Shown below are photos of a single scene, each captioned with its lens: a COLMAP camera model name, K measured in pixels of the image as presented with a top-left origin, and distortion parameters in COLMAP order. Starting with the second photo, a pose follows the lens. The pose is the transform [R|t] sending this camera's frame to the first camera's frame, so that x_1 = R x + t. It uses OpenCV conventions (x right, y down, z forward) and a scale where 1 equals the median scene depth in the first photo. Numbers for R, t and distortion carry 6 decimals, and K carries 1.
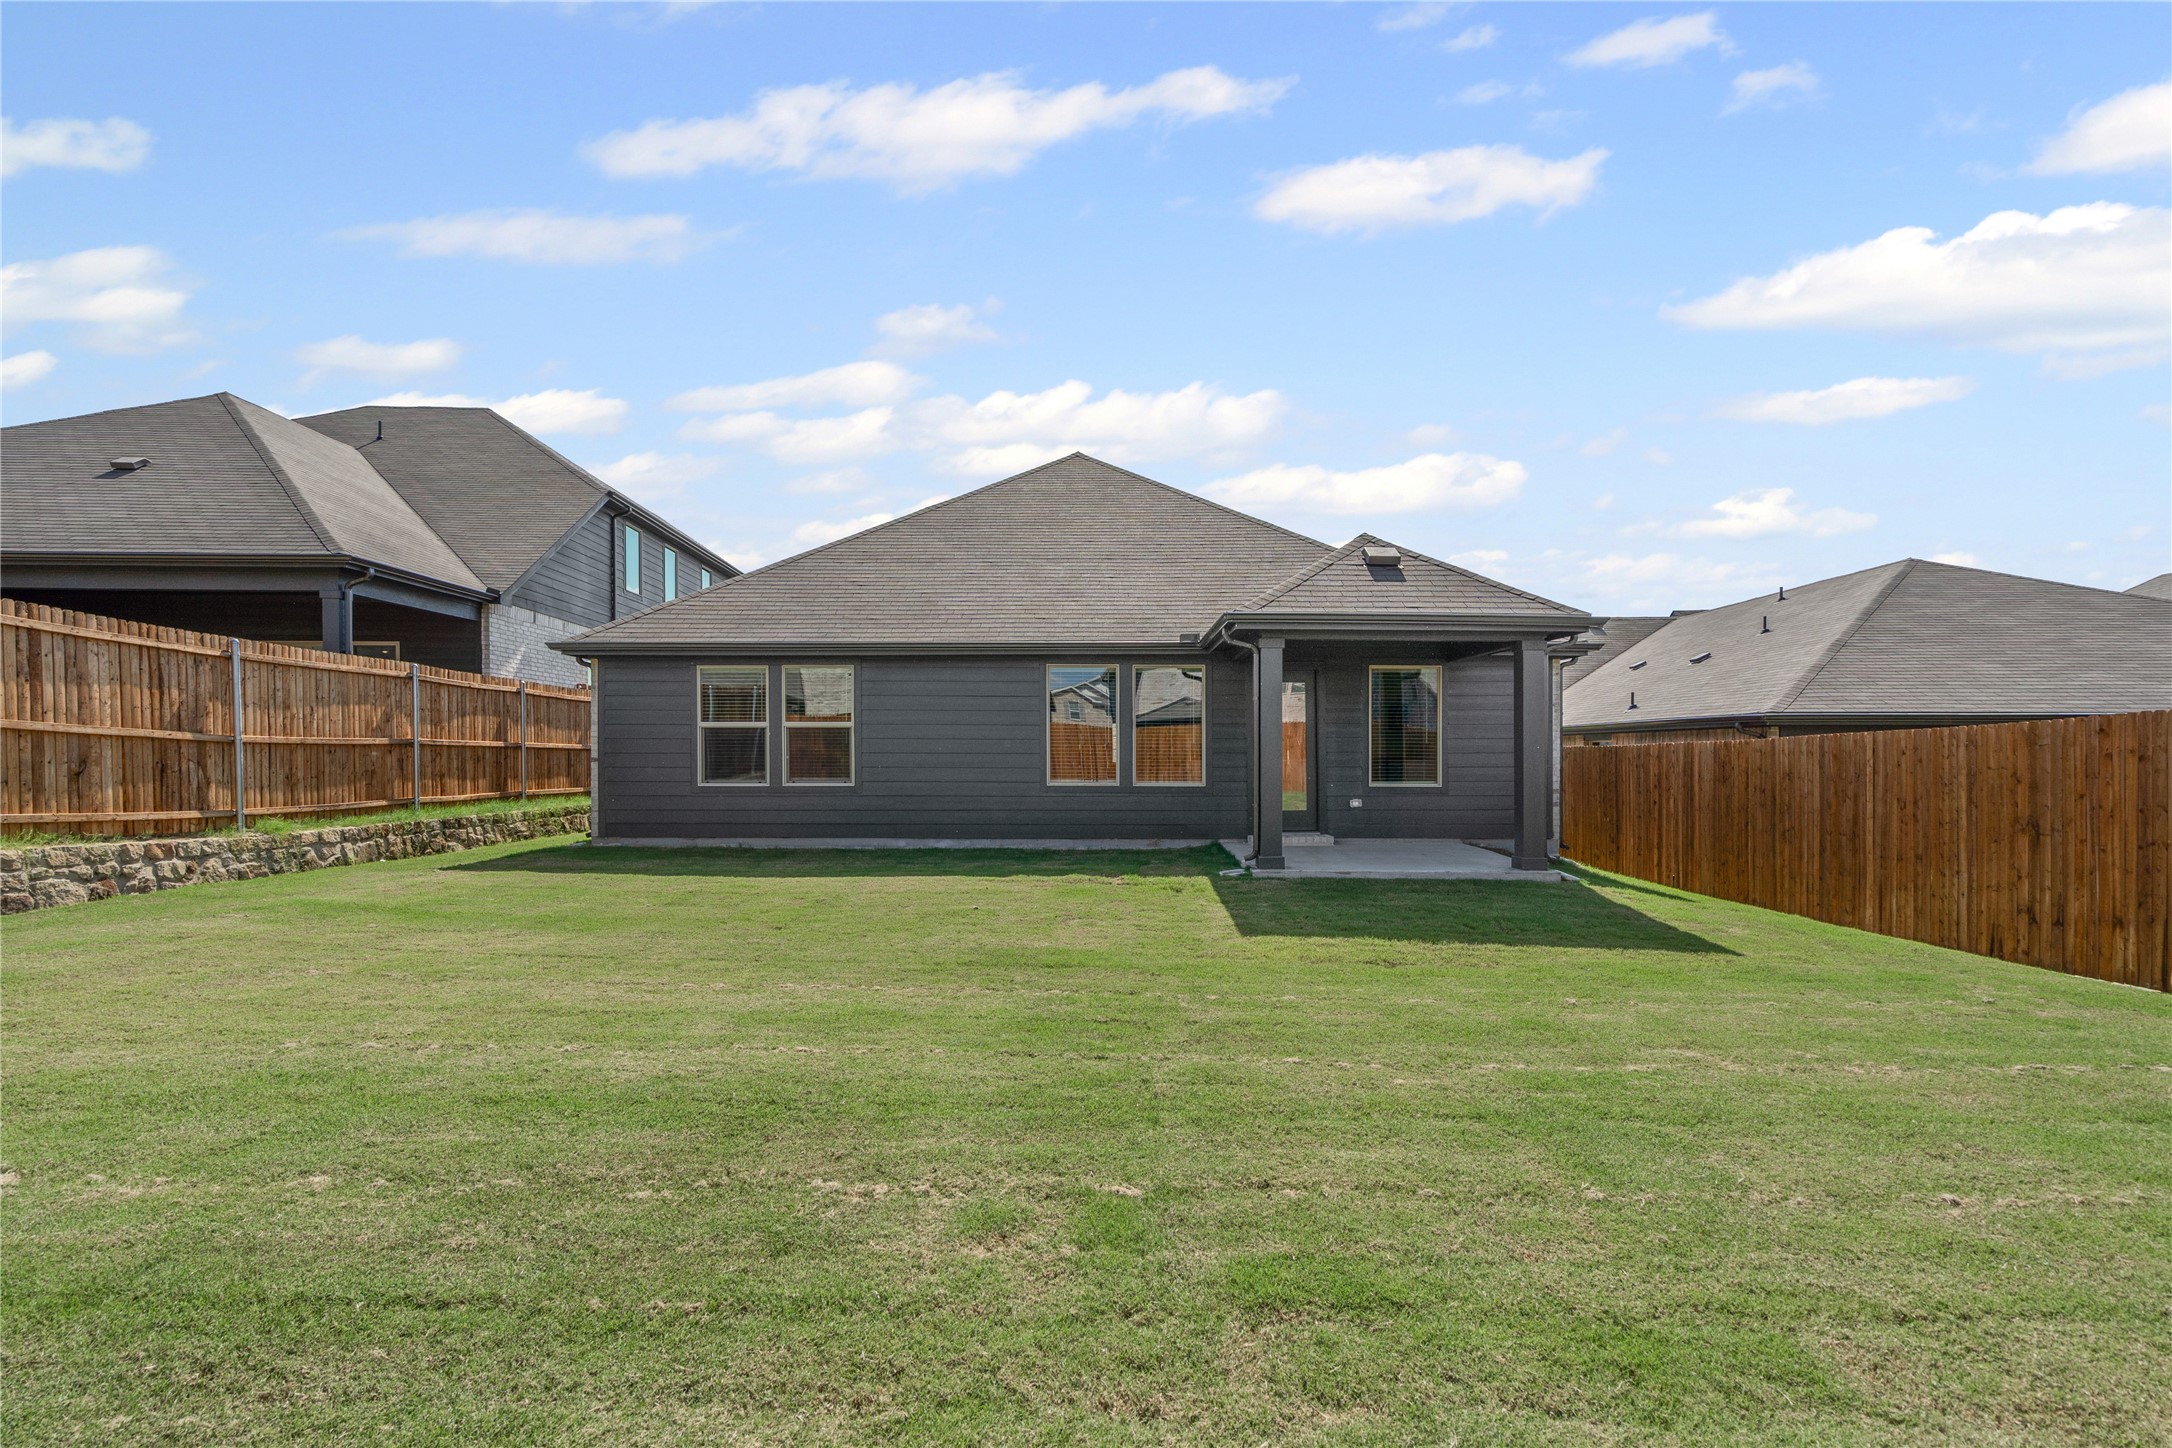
lens RADIAL K [[1005.2, 0, 1081.3], [0, 1005.2, 731.3], [0, 0, 1]] dist [-0.001206, 0.001567]
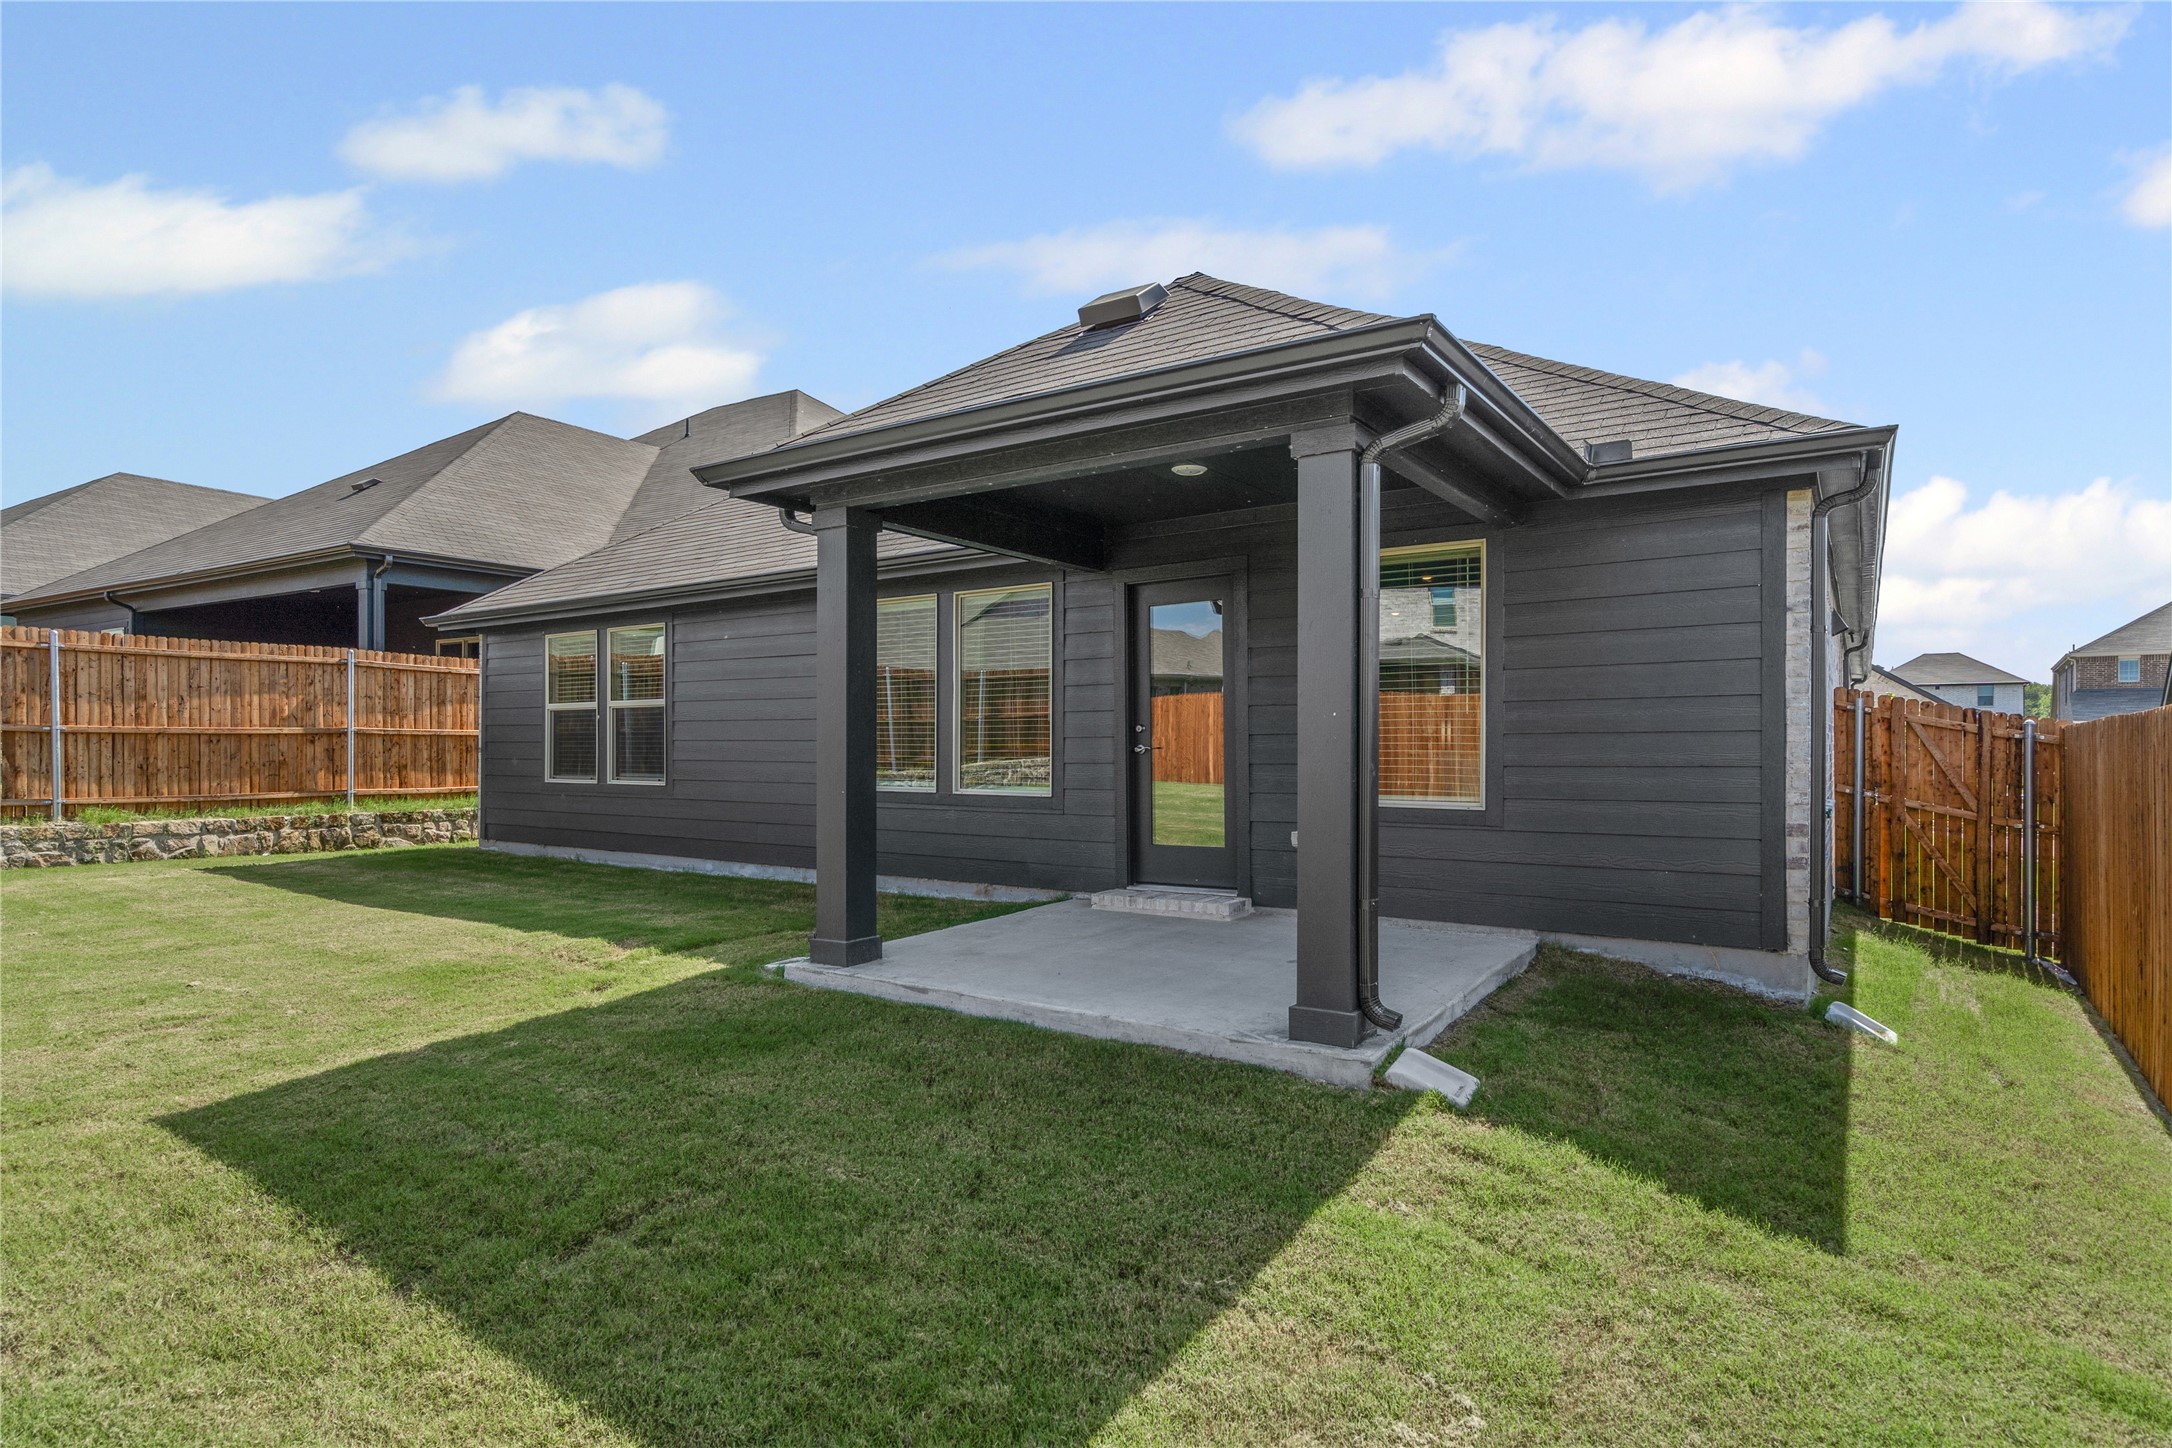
lens RADIAL K [[1129.6, 0, 1078.8], [0, 1129.6, 754.0], [0, 0, 1]] dist [0.005743, 0.004004]
pose [[0.824180, 0.001968, -0.566324, 0.505522], [0.015066, 0.999564, 0.025399, 0.014795], [0.566127, -0.029465, 0.823791, 0.494902]]
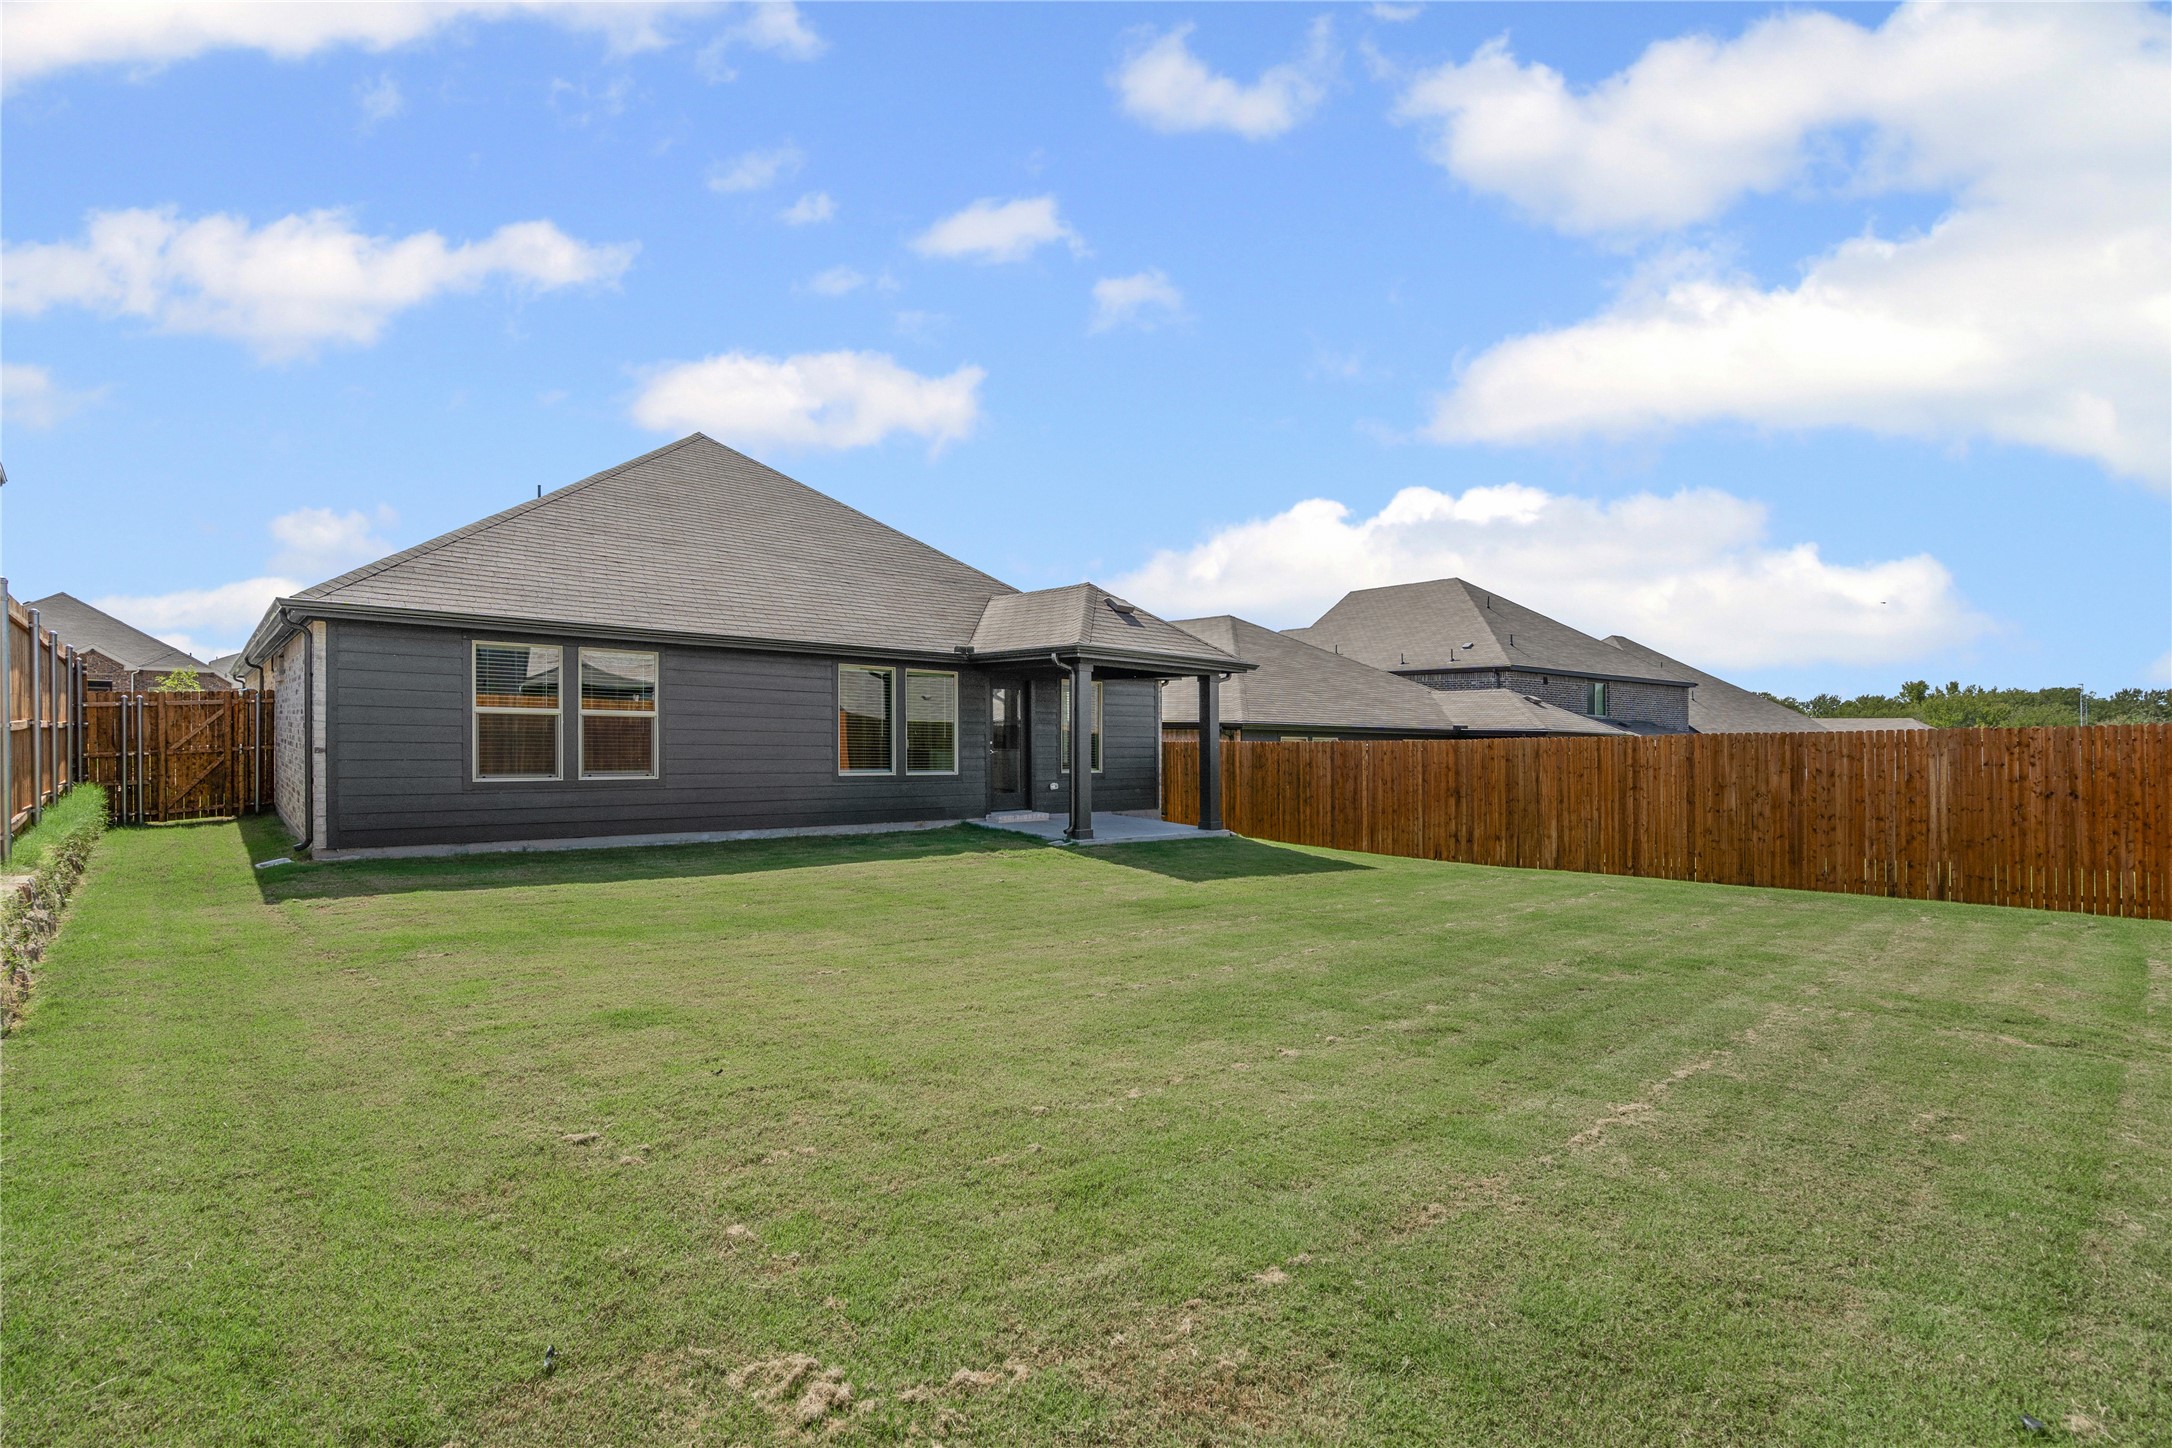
lens RADIAL K [[1005.2, 0, 1080.8], [0, 1005.2, 727.5], [0, 0, 1]] dist [-0.001206, 0.001567]
pose [[0.737656, 0.018922, 0.674911, -0.585353], [-0.033695, 0.999393, 0.008808, -0.016701], [-0.674335, -0.029239, 0.737846, 0.025693]]
